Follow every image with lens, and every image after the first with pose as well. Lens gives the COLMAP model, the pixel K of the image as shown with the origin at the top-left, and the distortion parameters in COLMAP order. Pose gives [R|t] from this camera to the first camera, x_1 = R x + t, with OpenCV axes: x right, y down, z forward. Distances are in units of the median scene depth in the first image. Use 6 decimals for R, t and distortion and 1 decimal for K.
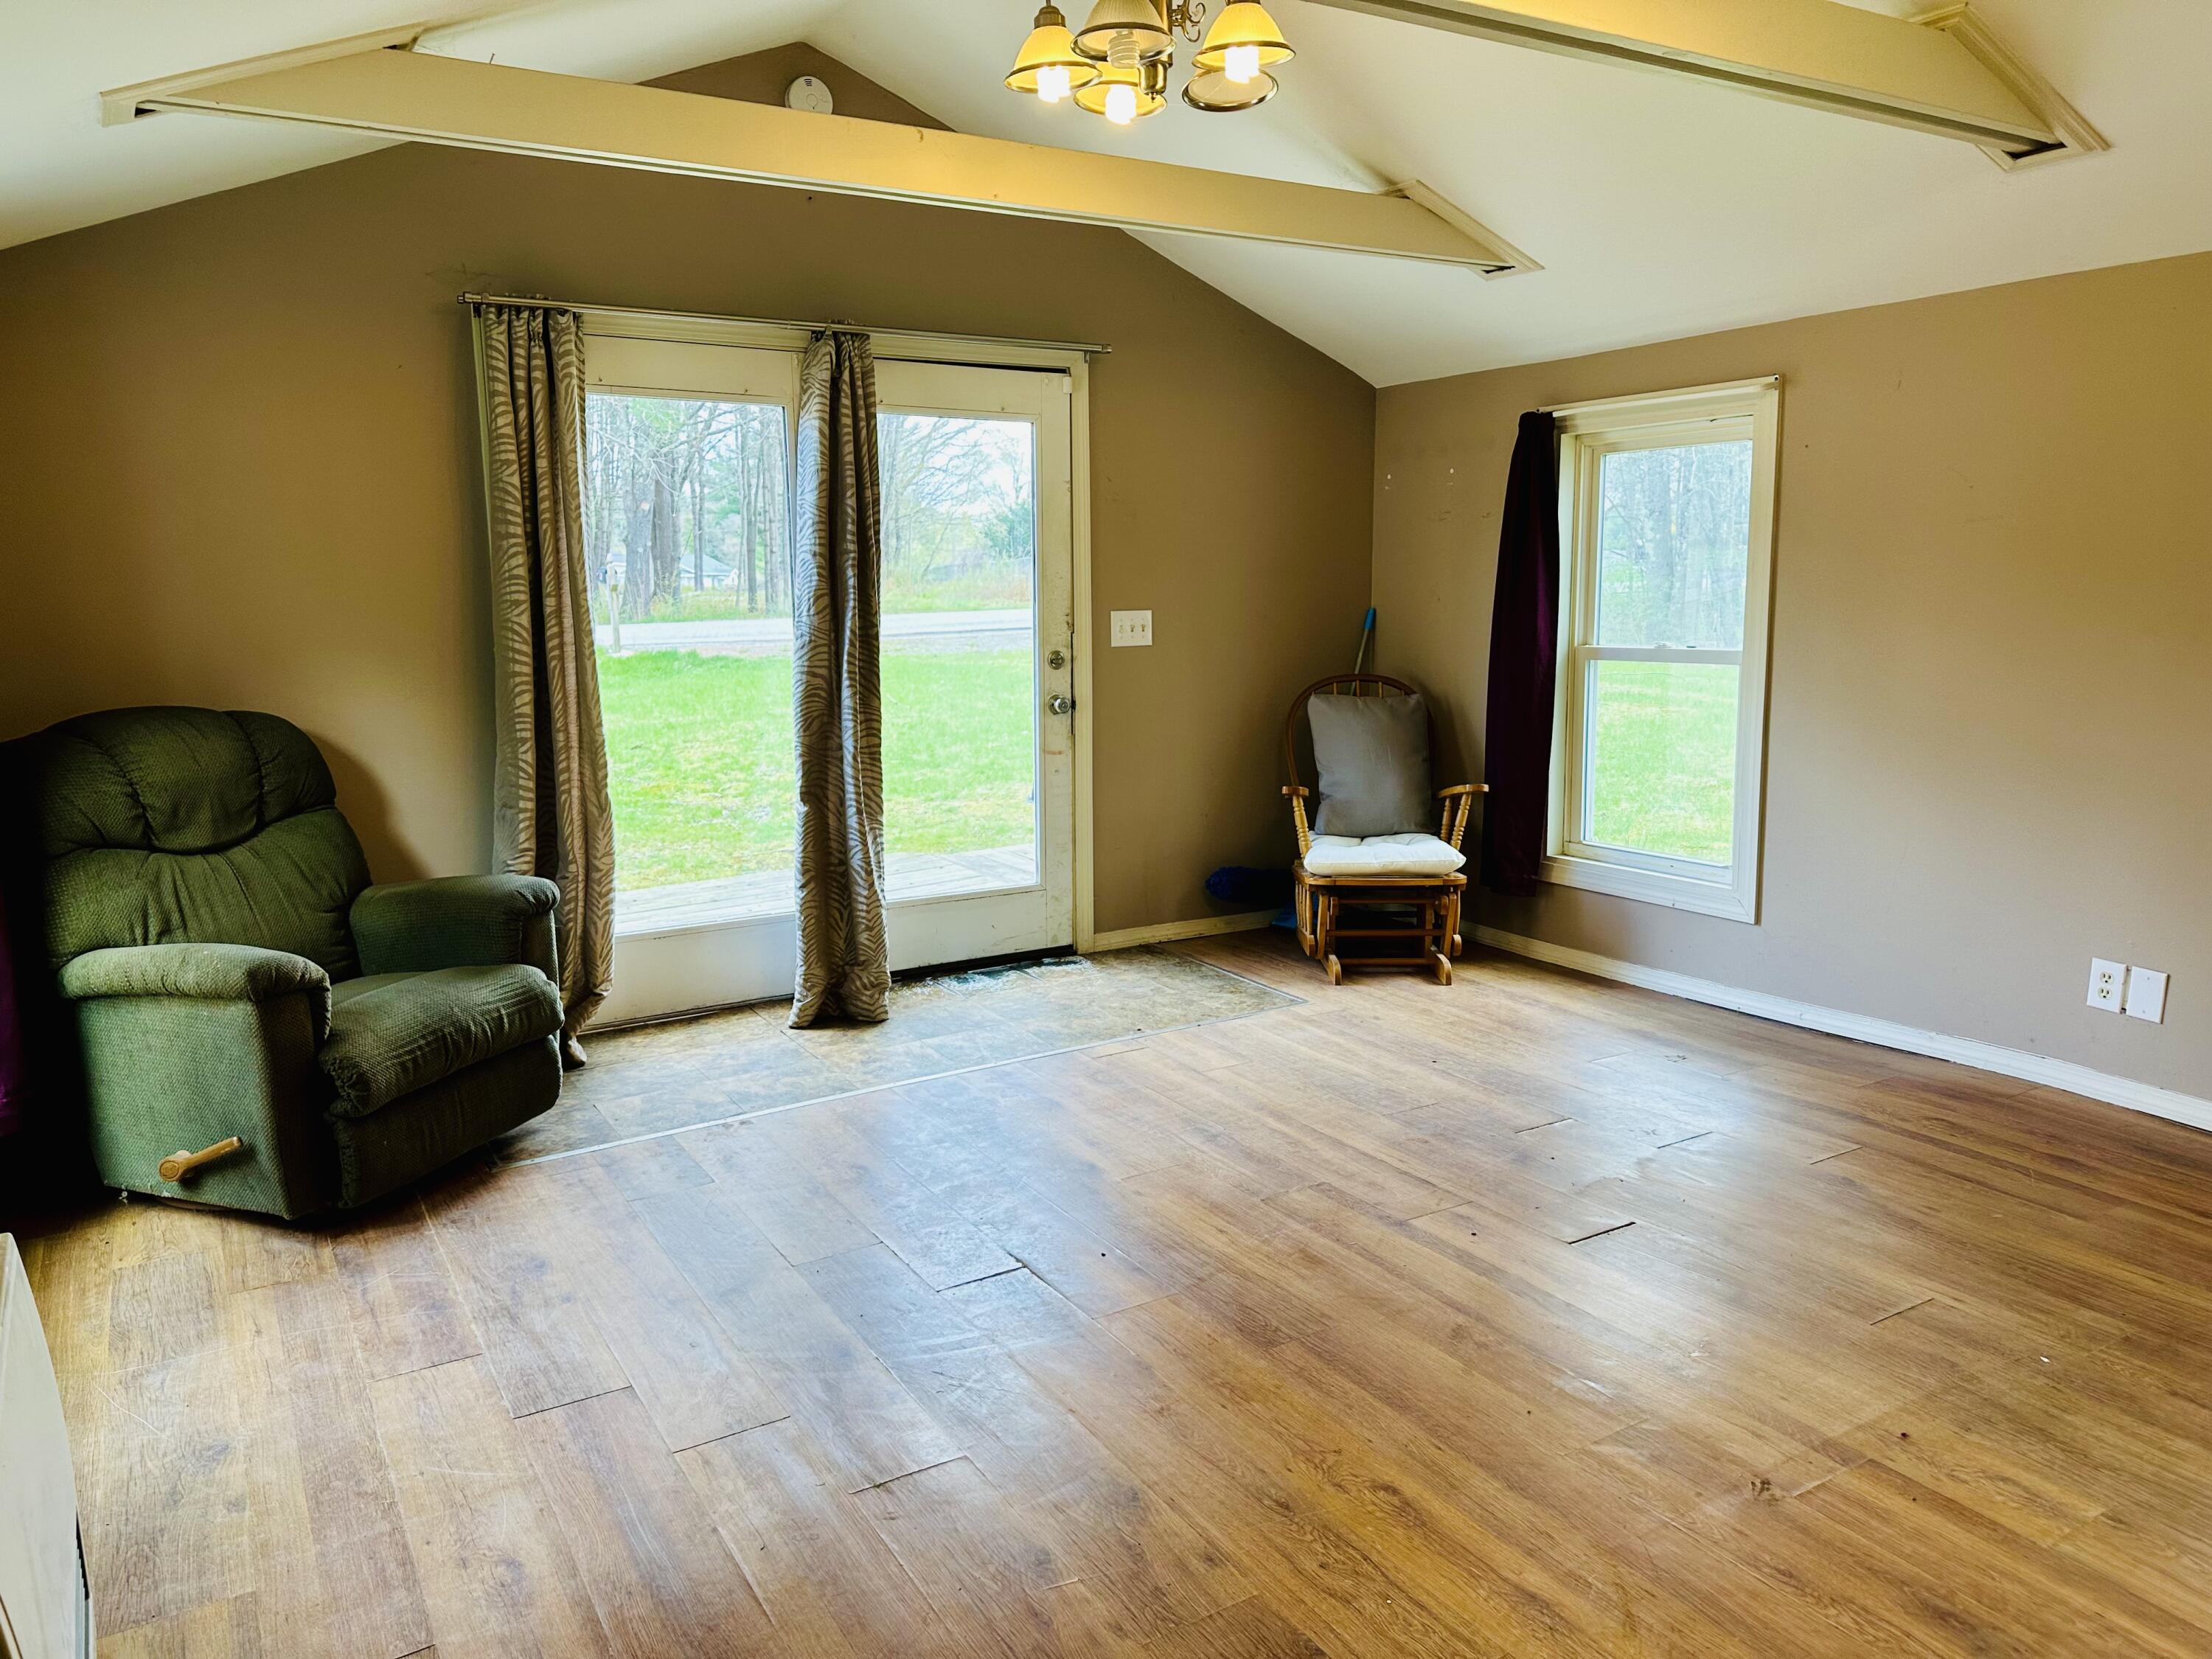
lens RADIAL K [[1539.0, 0, 1106.8], [0, 1539.0, 812.5], [0, 0, 1]] dist [0.156799, -0.261563]
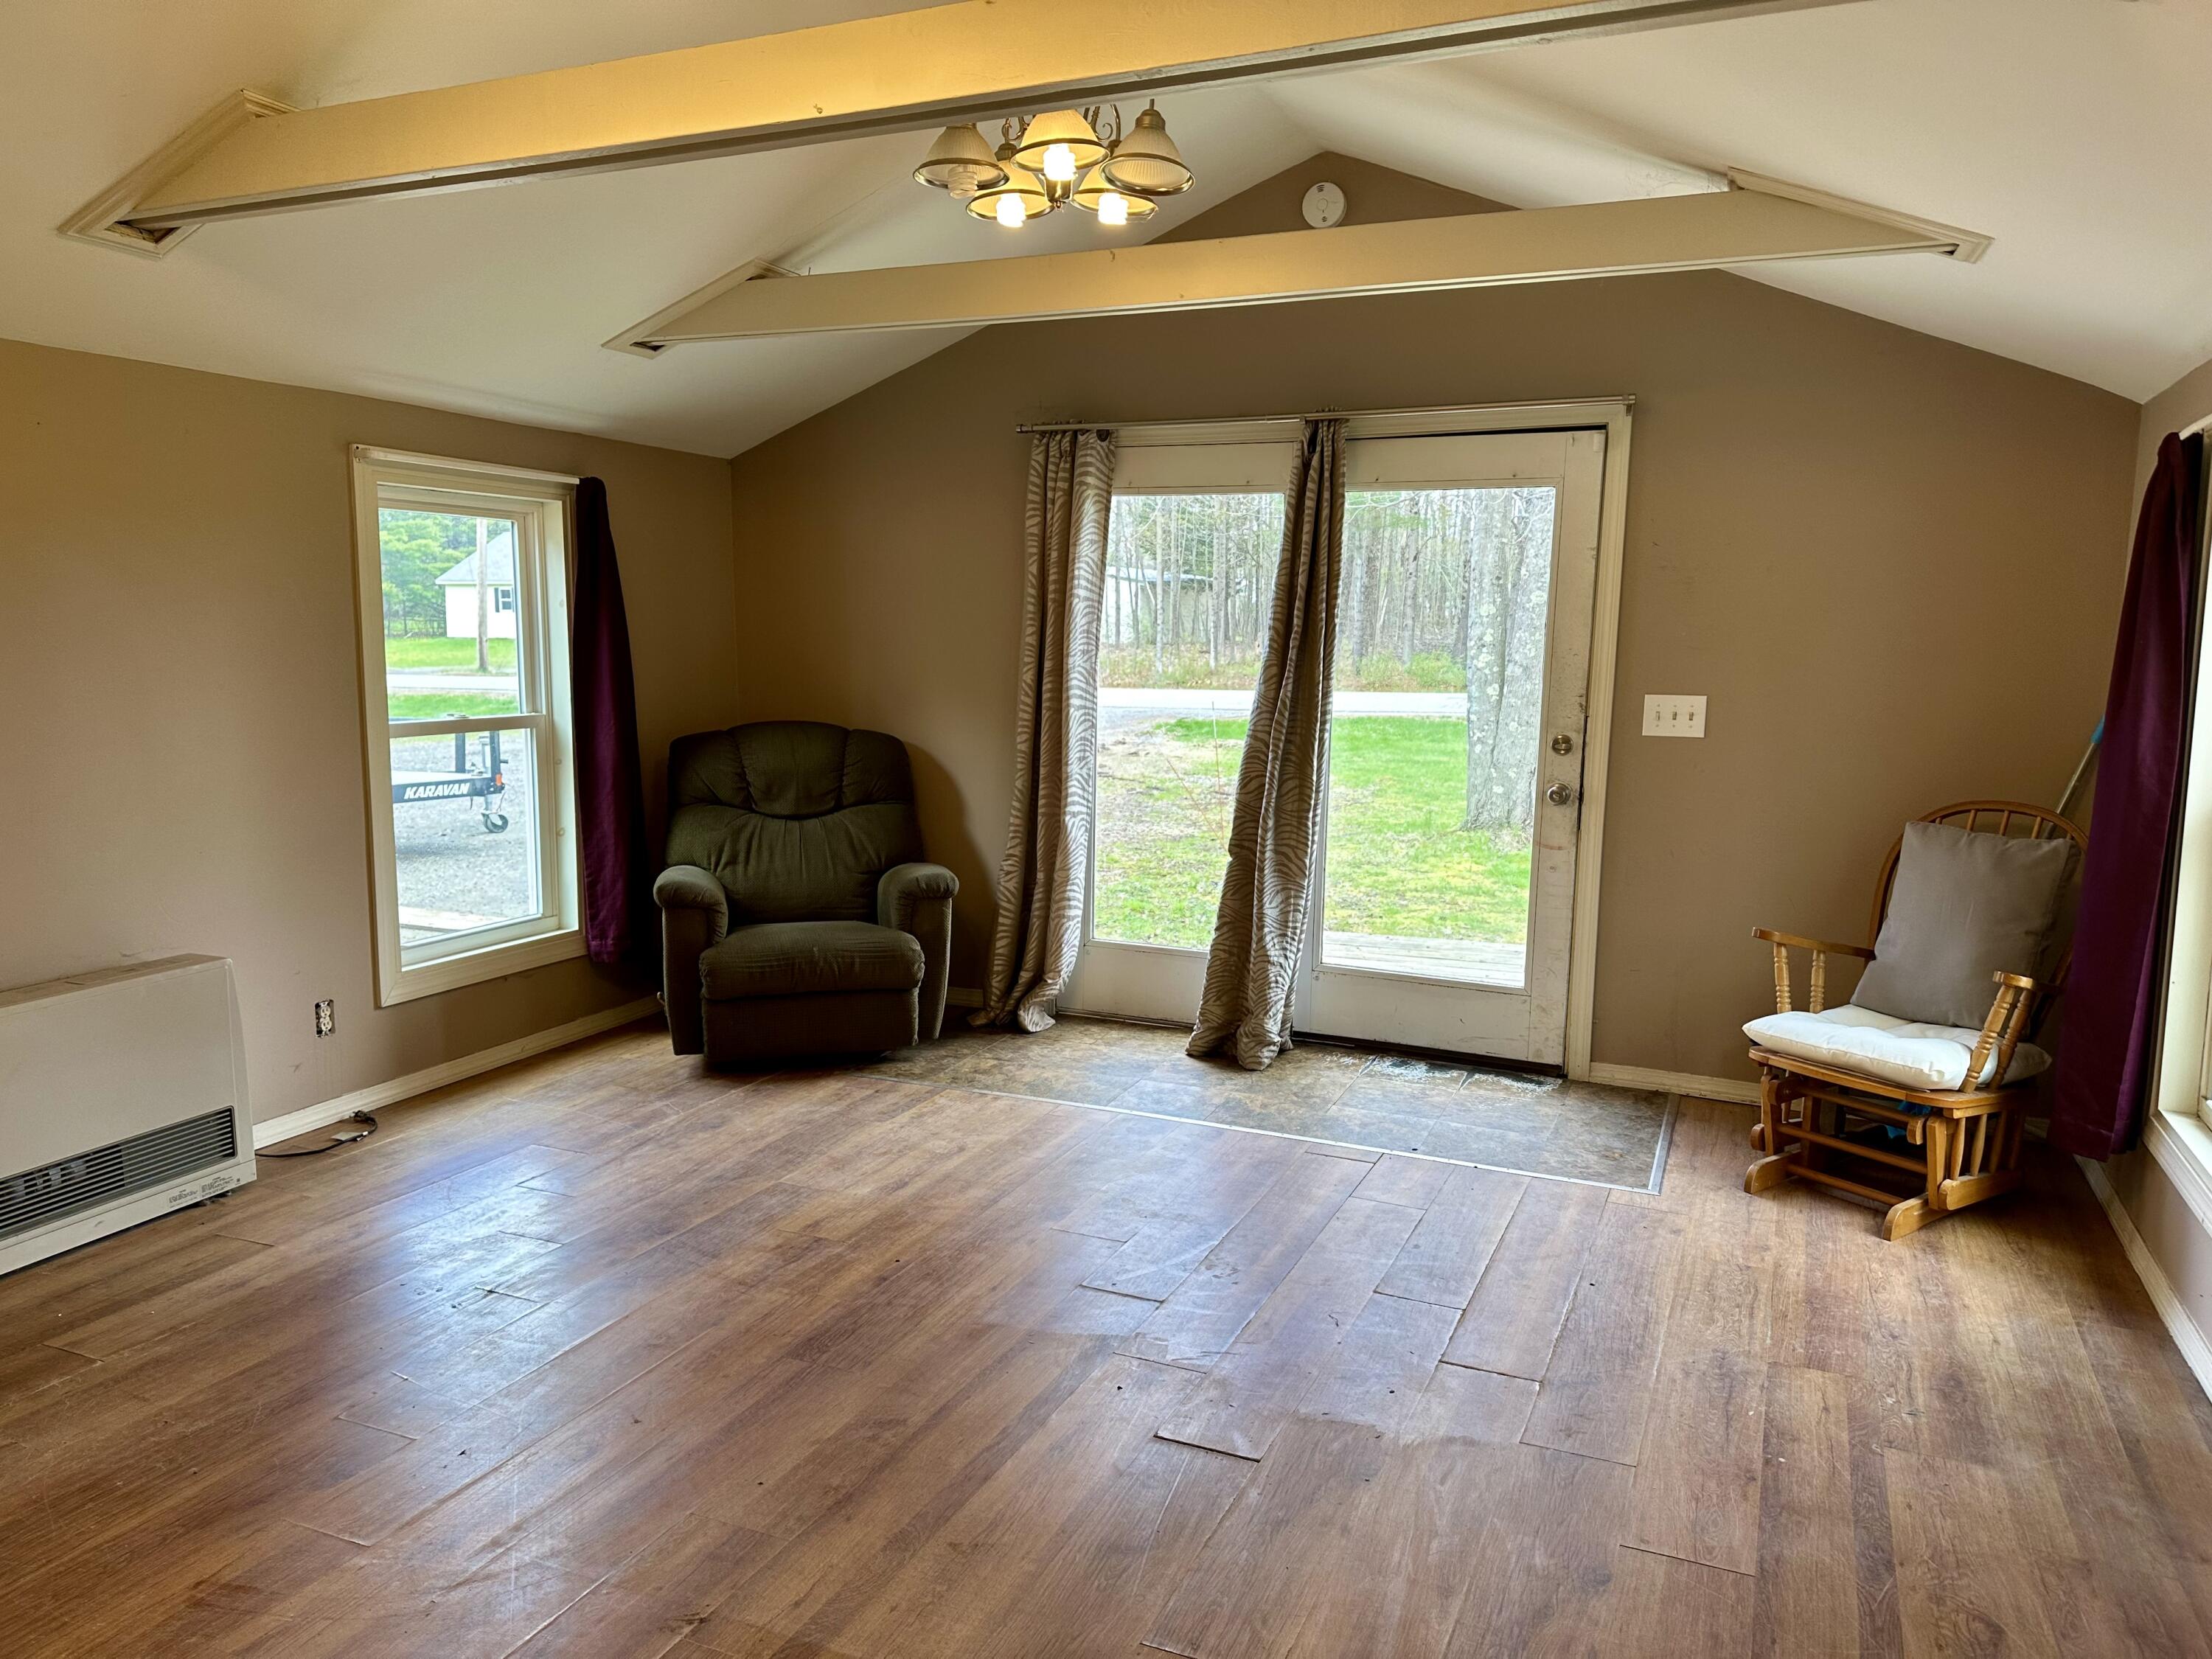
lens RADIAL K [[1539.0, 0, 1106.8], [0, 1539.0, 812.5], [0, 0, 1]] dist [0.156799, -0.261563]
pose [[0.570708, 0.115446, -0.812997, 0.637607], [-0.145484, 0.988621, 0.038258, -0.064262], [0.808162, 0.096444, 0.581009, 0.298466]]
